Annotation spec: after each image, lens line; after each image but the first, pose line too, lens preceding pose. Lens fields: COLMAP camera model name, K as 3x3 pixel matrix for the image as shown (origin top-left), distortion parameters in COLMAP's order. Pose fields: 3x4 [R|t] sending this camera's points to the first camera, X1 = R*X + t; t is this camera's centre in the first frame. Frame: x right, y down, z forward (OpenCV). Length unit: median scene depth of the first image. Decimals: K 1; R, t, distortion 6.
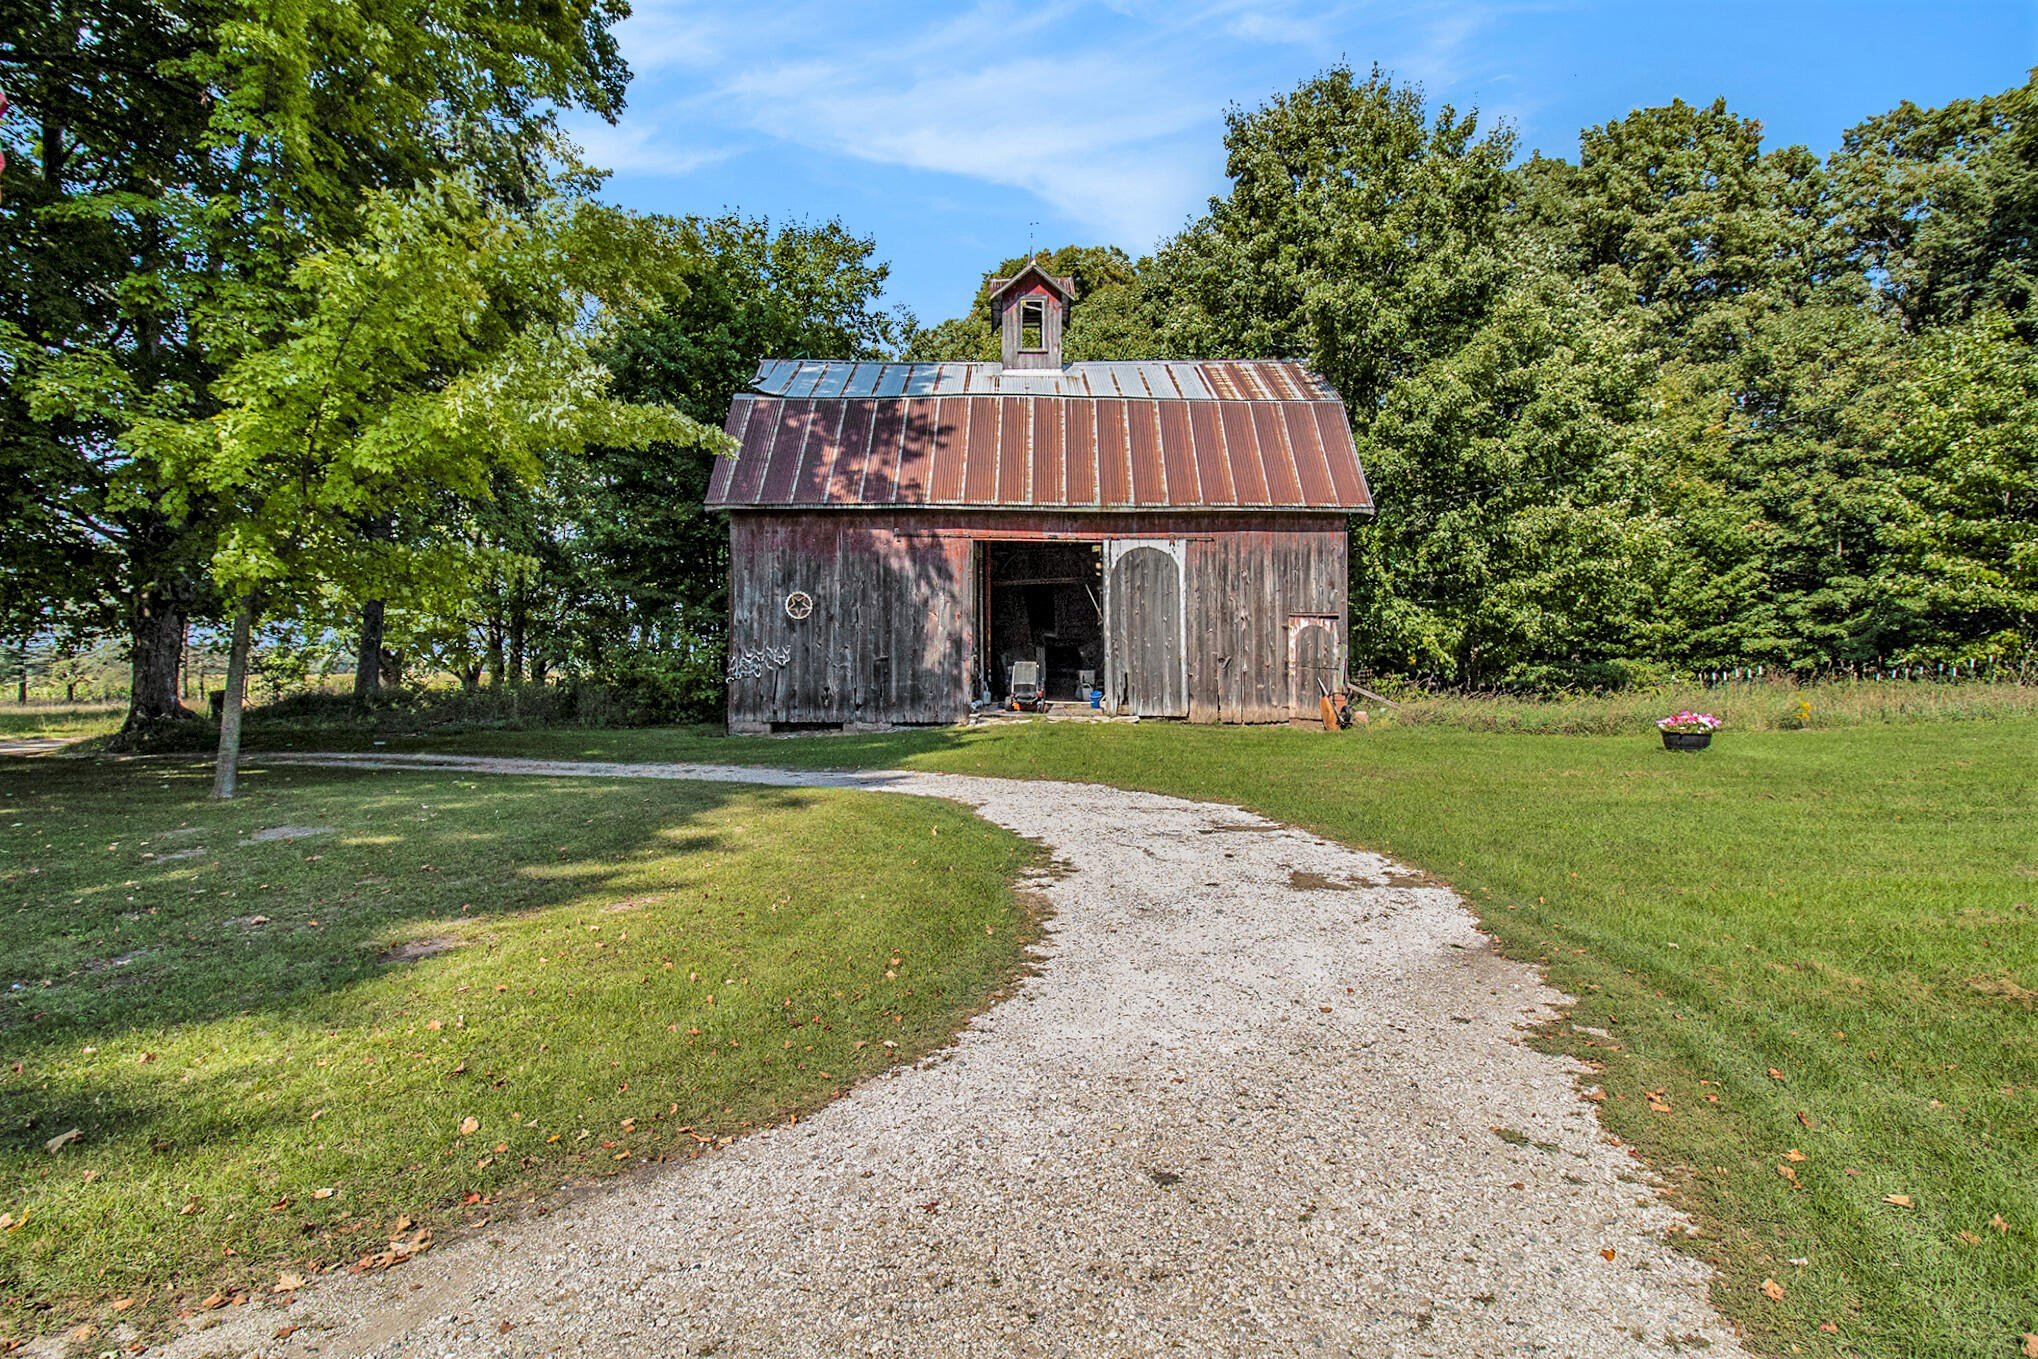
lens RADIAL K [[979.5, 0, 1020.0], [0, 979.5, 666.7], [0, 0, 1]] dist [0.006241, -0.000199]
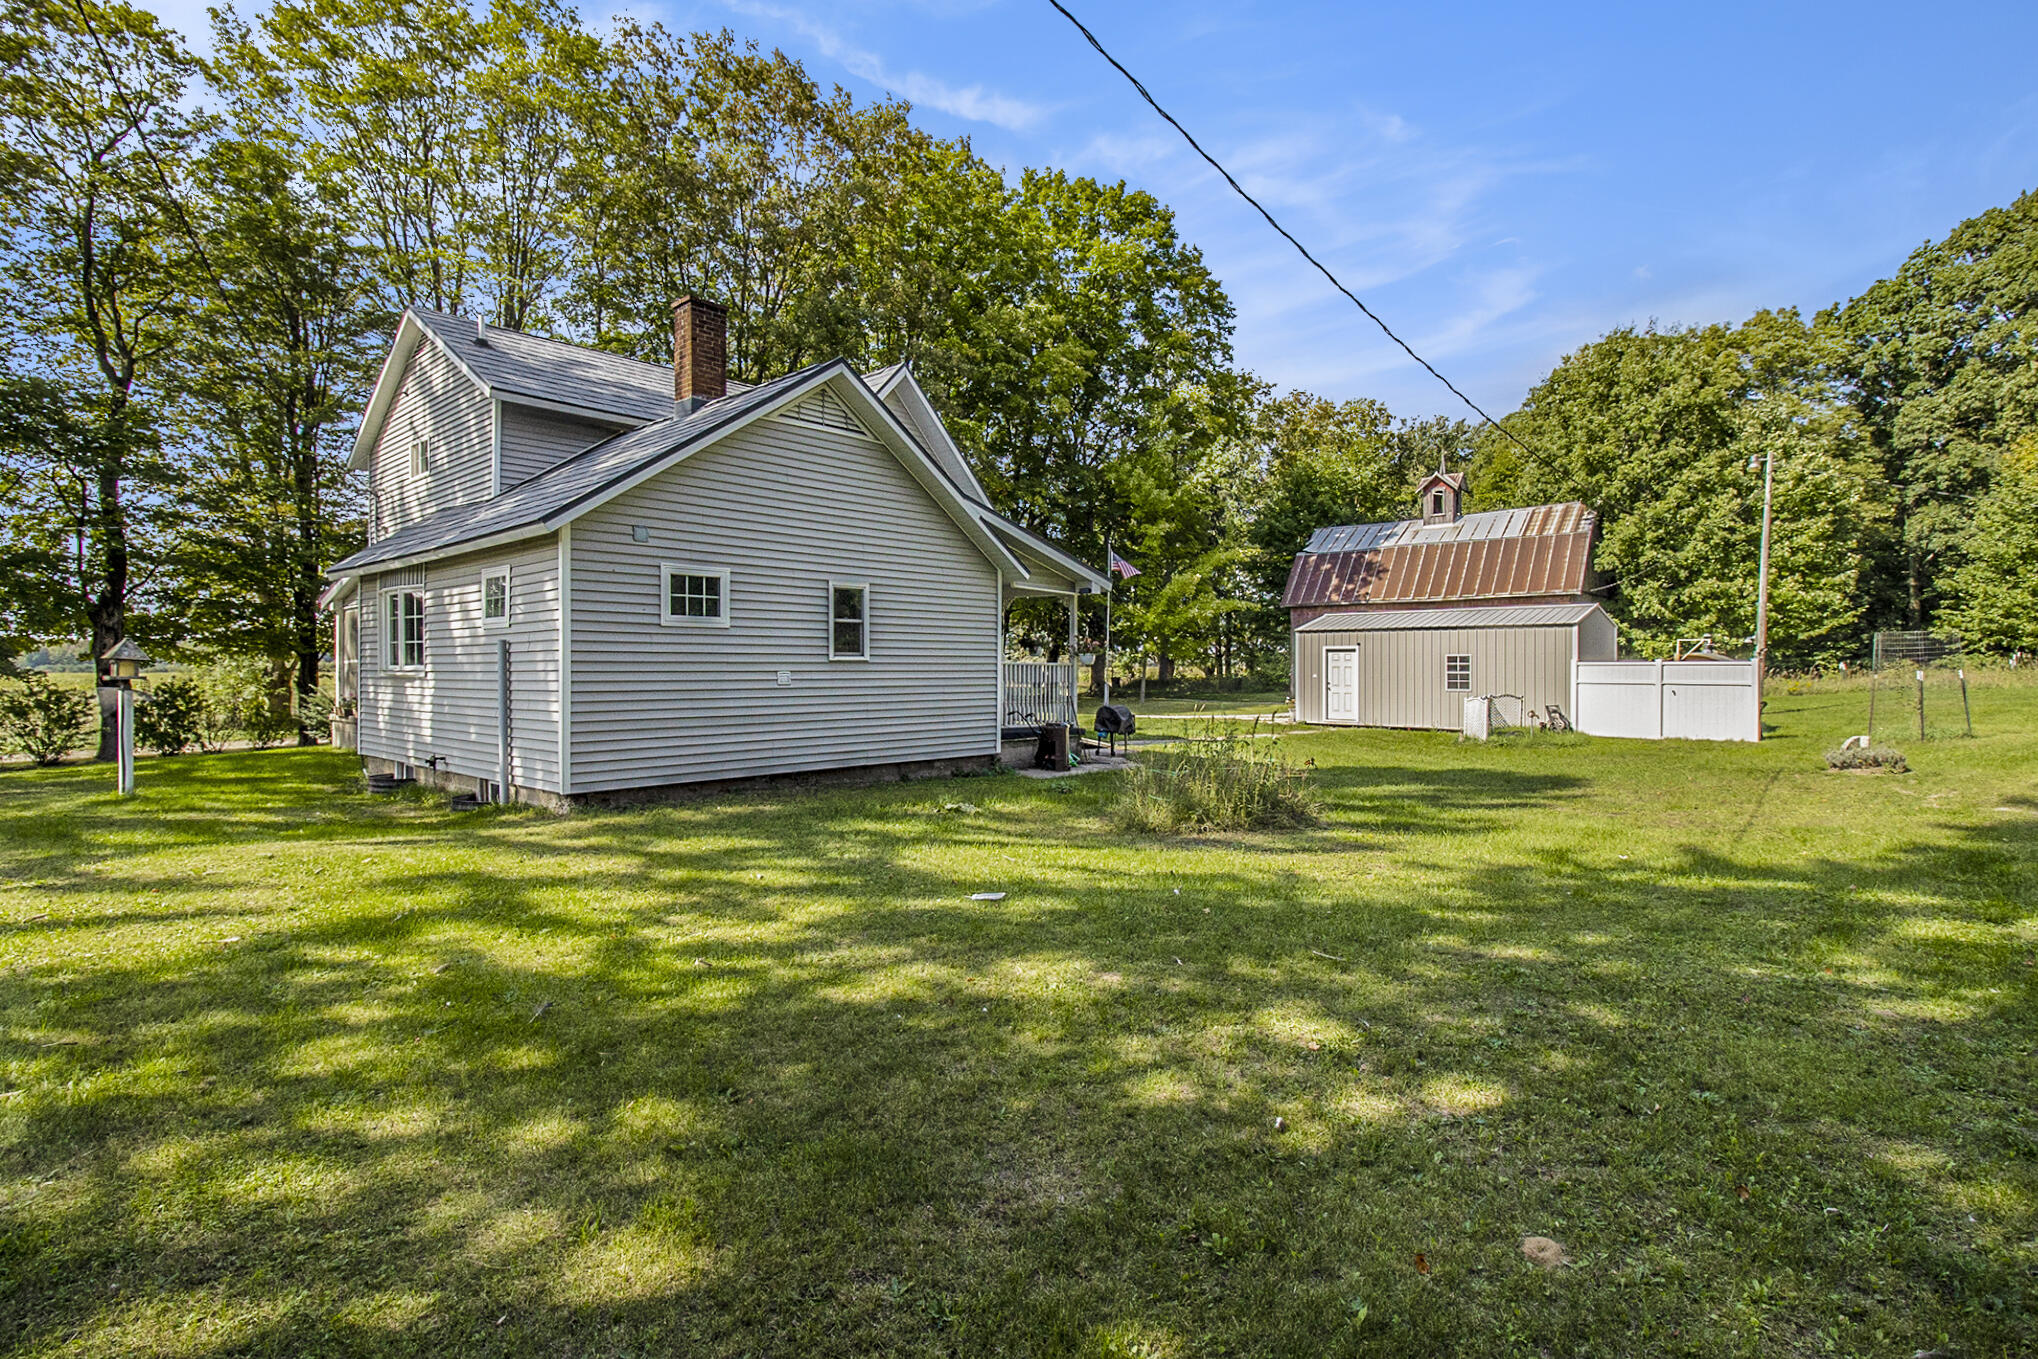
lens RADIAL K [[979.5, 0, 1016.6], [0, 979.5, 666.8], [0, 0, 1]] dist [0.006241, -0.000199]
pose [[0.750570, -0.002200, -0.660787, 0.667657], [0.012211, 0.999870, 0.010542, -0.035324], [0.660678, -0.015981, 0.750499, -1.071550]]
